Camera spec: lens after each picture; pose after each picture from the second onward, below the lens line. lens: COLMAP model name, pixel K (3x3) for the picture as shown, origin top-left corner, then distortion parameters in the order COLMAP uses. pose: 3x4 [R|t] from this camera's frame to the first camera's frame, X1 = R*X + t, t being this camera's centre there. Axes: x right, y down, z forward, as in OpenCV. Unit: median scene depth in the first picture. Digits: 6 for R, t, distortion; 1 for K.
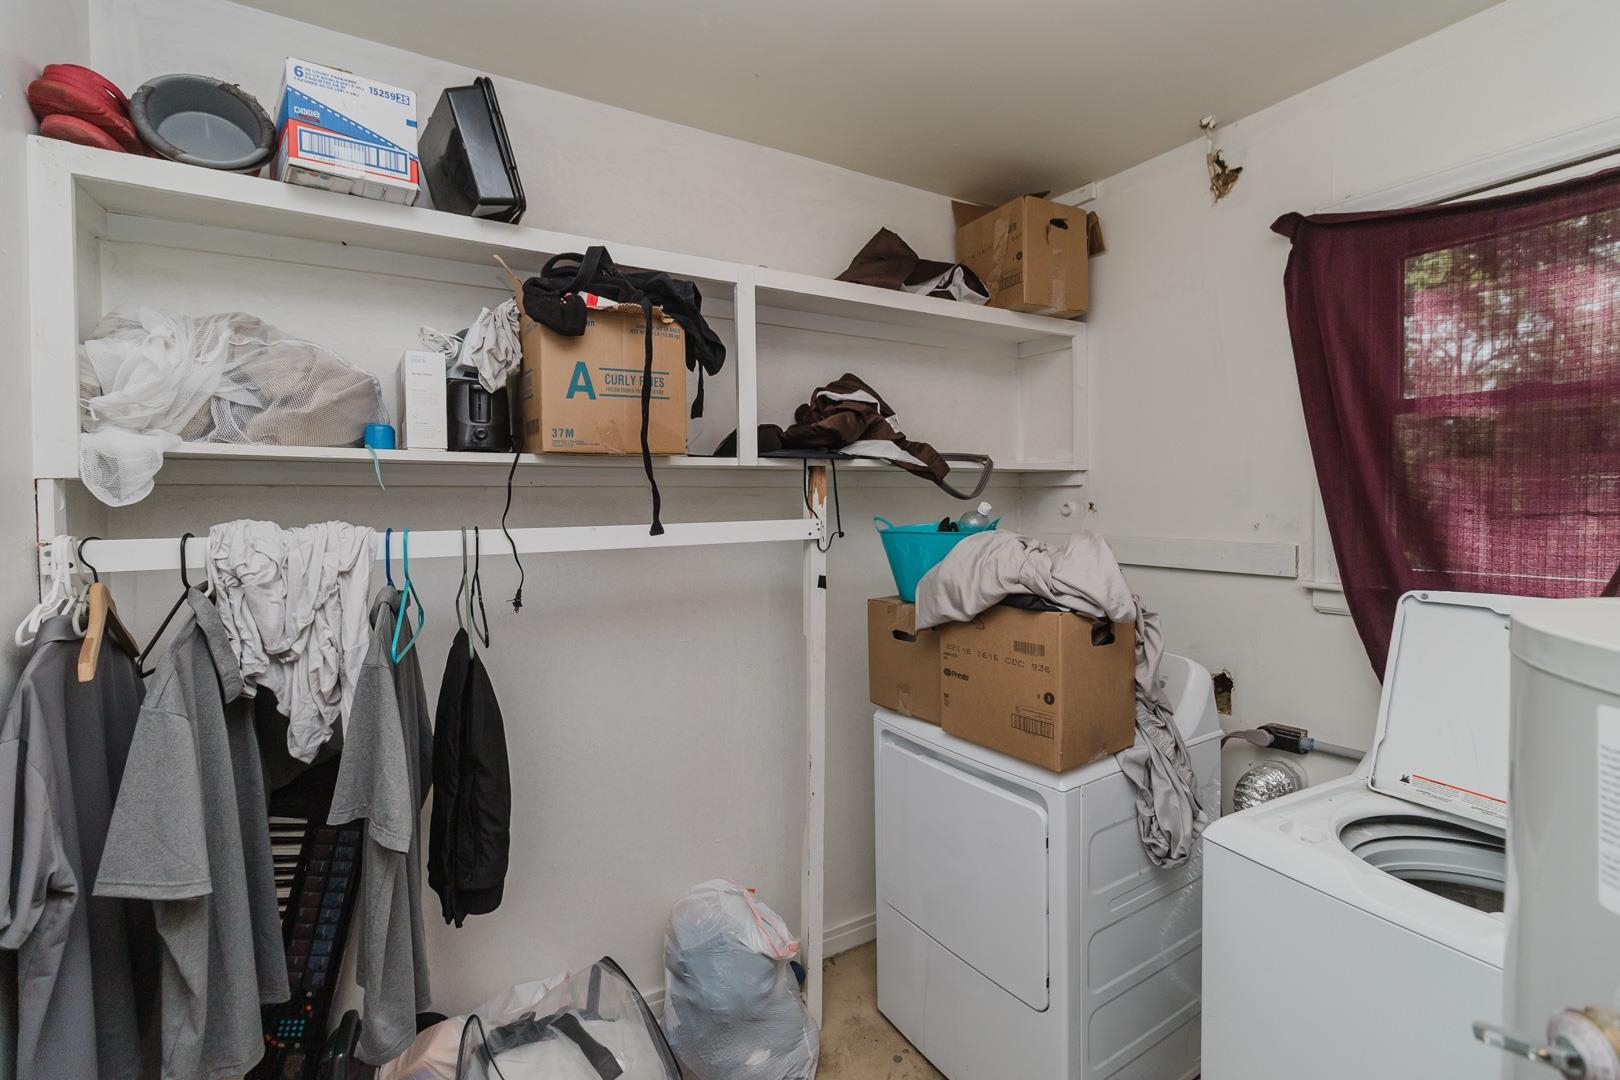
lens RADIAL K [[755.5, 0, 825.2], [0, 755.5, 519.2], [0, 0, 1]] dist [0.000458, 0.000749]
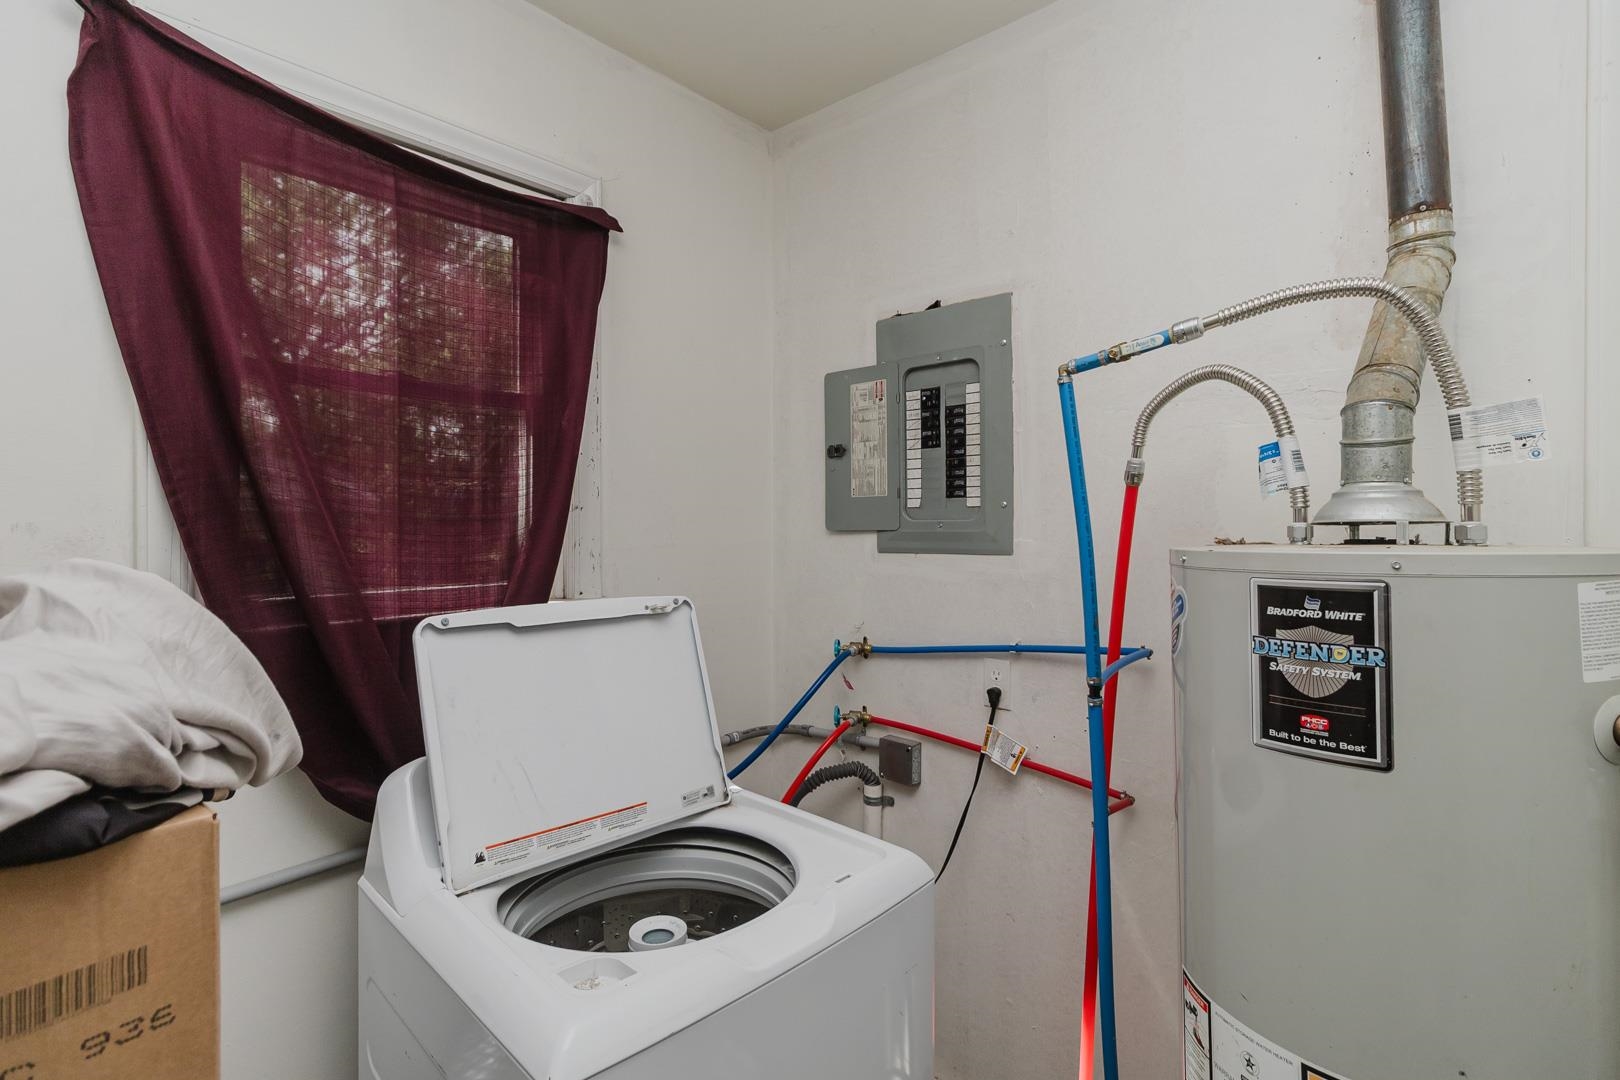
lens RADIAL K [[755.5, 0, 825.2], [0, 755.5, 519.2], [0, 0, 1]] dist [0.000458, 0.000749]
pose [[-0.286940, 0.007909, 0.957916, -0.076406], [0.026752, 0.999642, -0.000240, 0.005920], [-0.957575, 0.025558, -0.287048, 0.841094]]
